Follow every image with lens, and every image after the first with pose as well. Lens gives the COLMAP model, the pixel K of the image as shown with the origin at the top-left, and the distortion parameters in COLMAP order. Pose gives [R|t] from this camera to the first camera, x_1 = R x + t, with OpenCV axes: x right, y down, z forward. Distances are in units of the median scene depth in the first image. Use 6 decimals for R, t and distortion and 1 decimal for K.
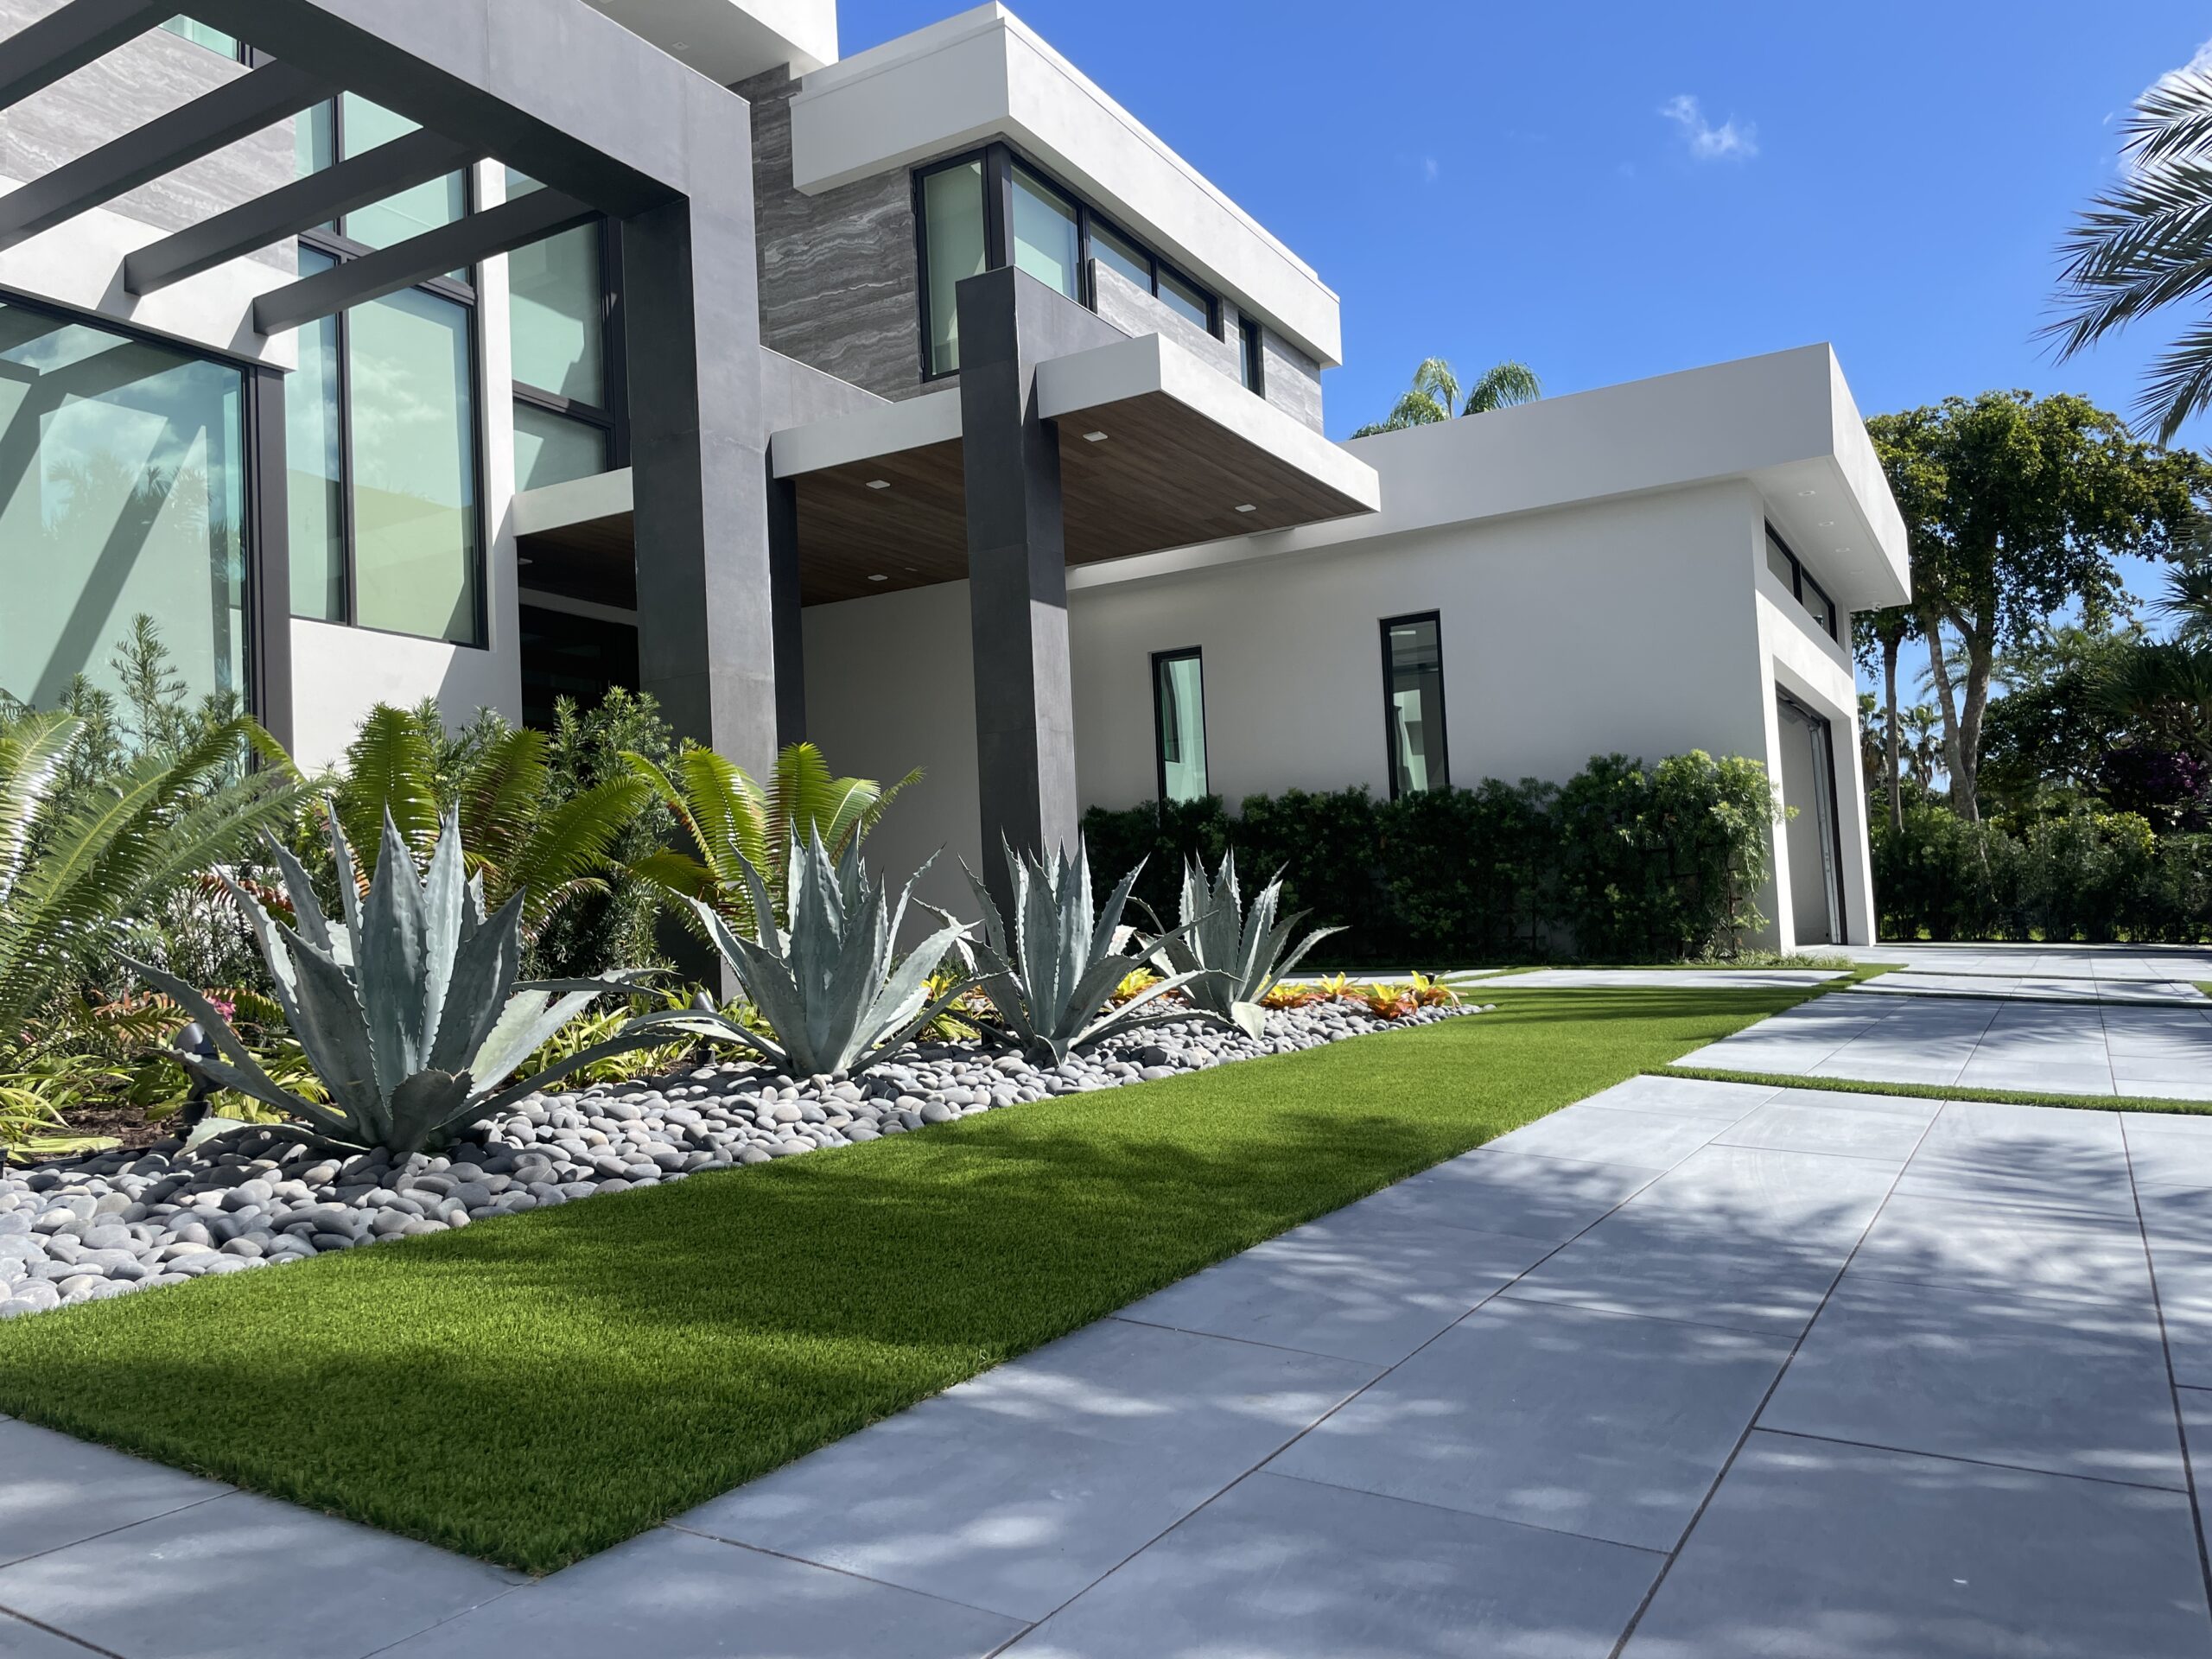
lens RADIAL K [[1681.6, 0, 1106.0], [0, 1681.6, 829.5], [0, 0, 1]] dist [0.101695, -0.137550]
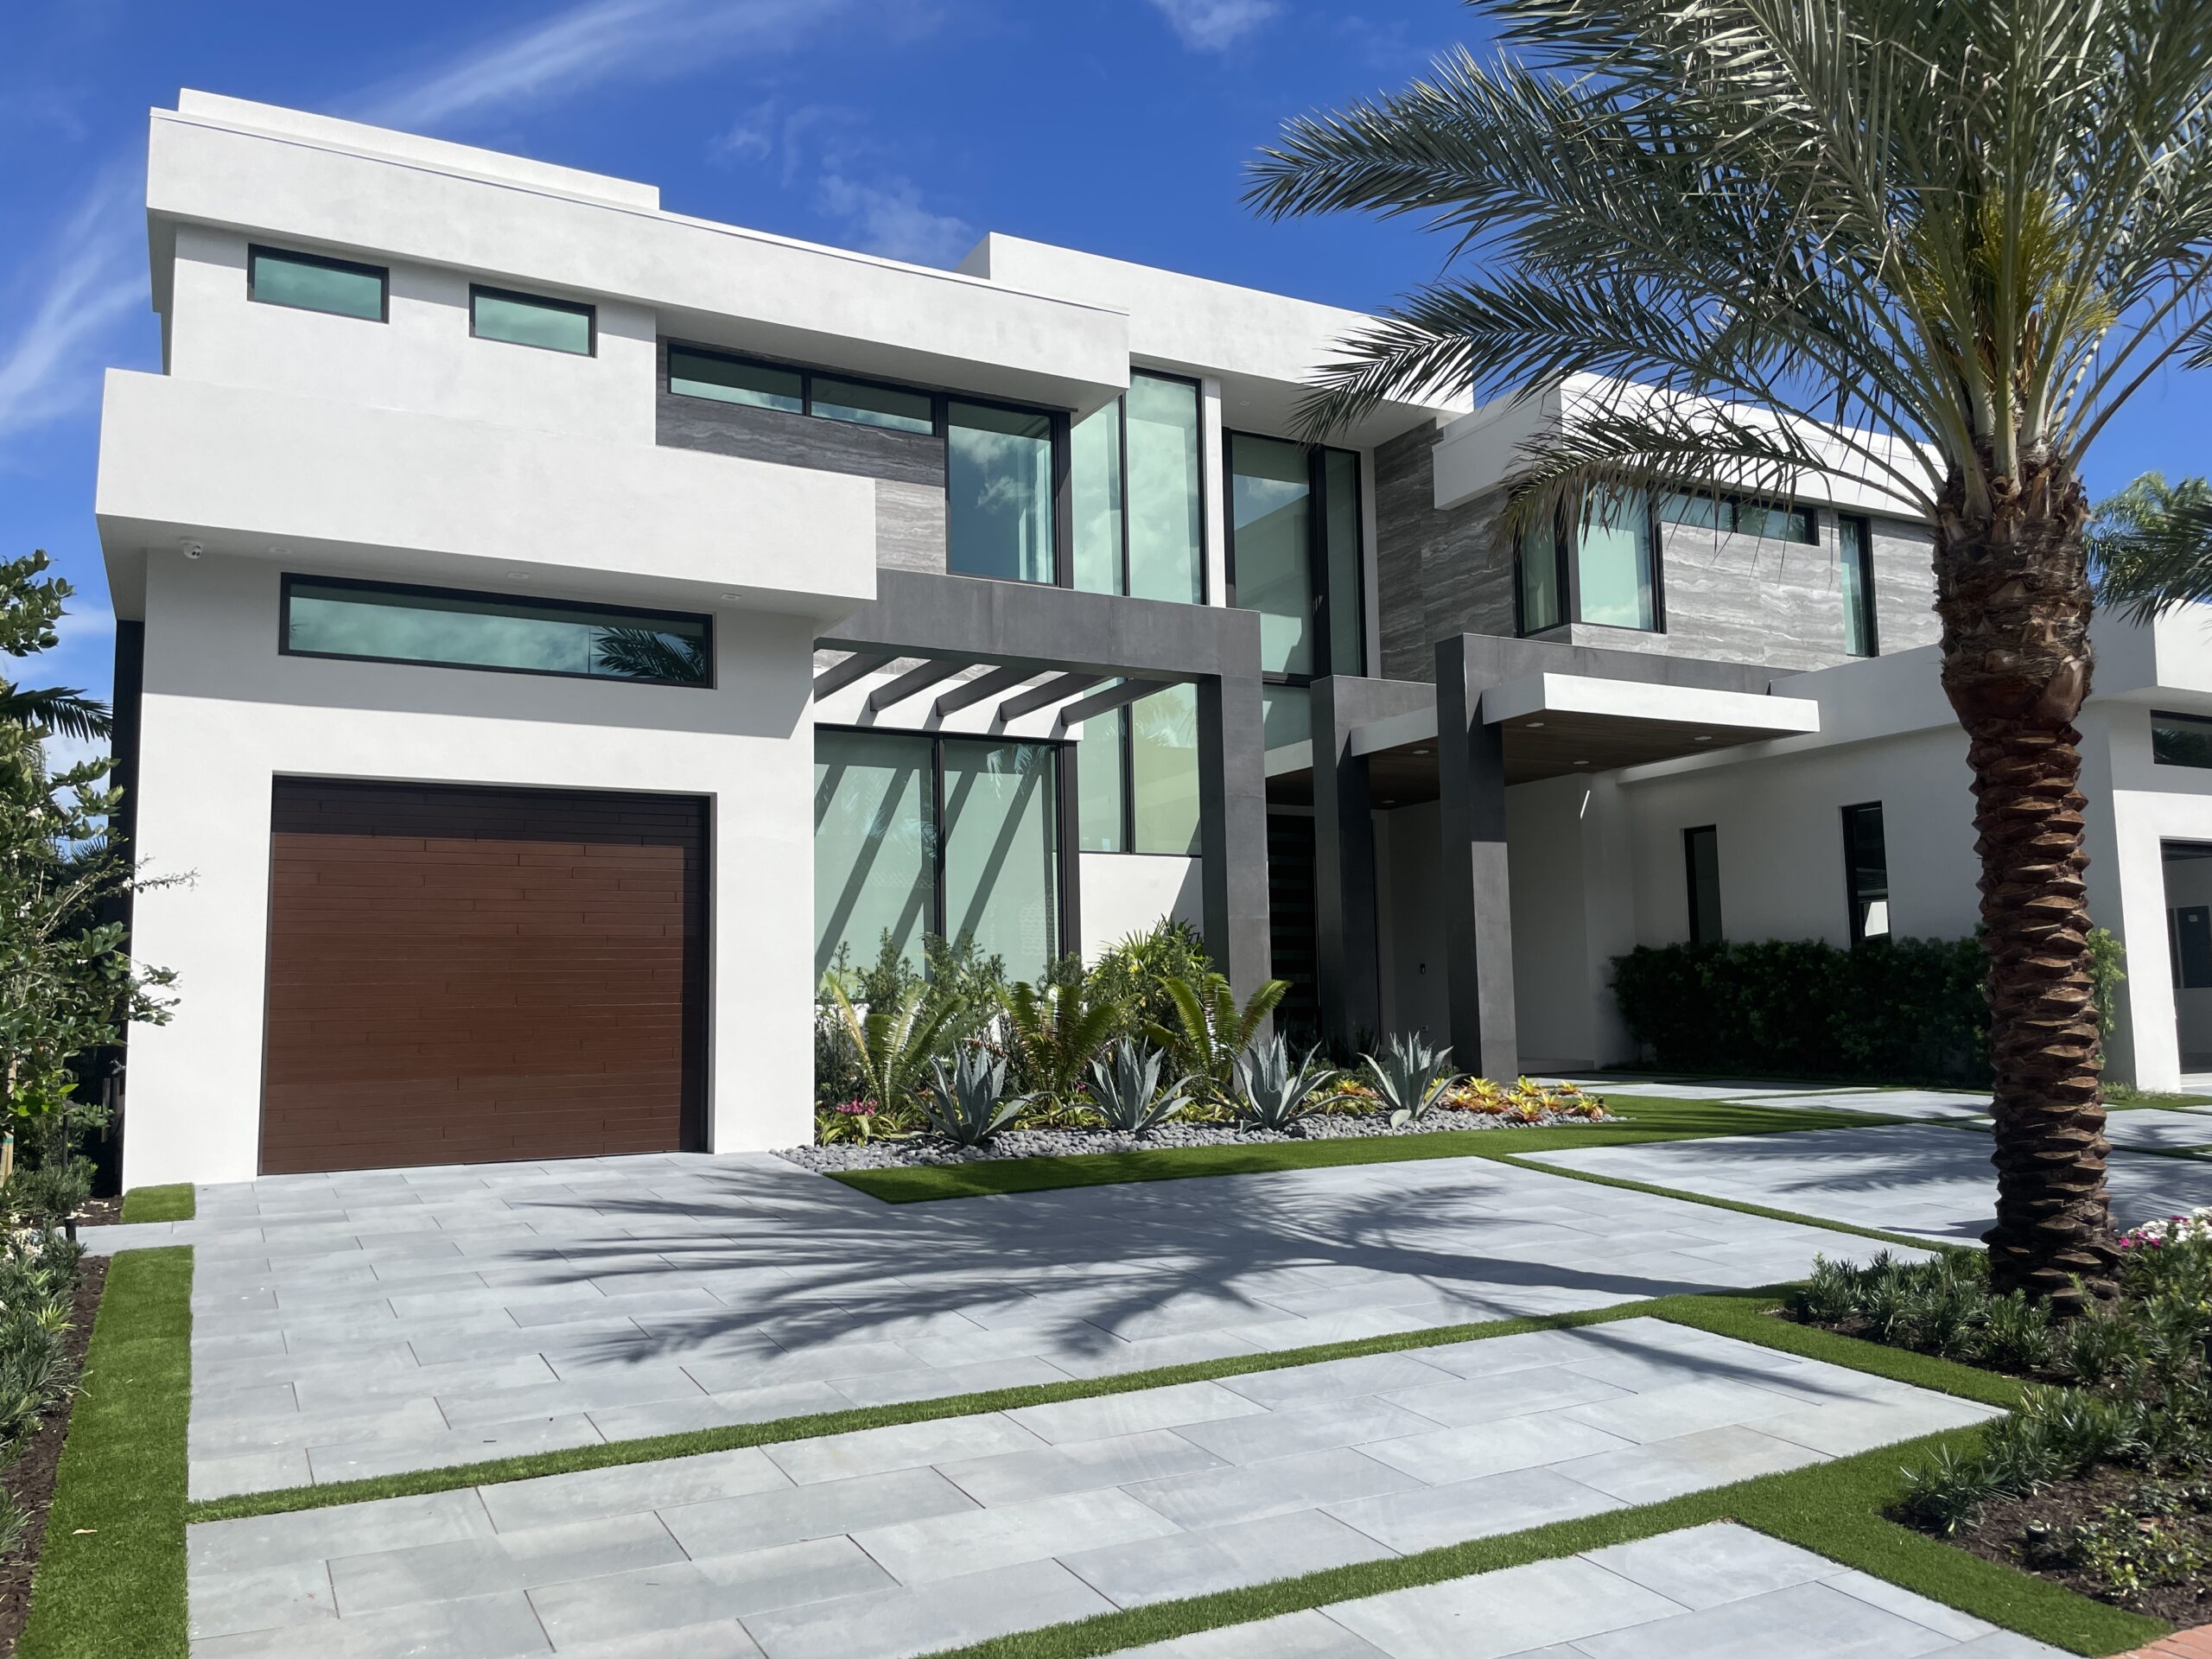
lens RADIAL K [[1690.6, 0, 1095.2], [0, 1690.6, 843.8], [0, 0, 1]] dist [0.084134, -0.103628]
pose [[0.842725, -0.024446, -0.537789, 0.397853], [0.016549, 0.999673, -0.019509, -0.083332], [0.538090, 0.007541, 0.842854, -0.420732]]
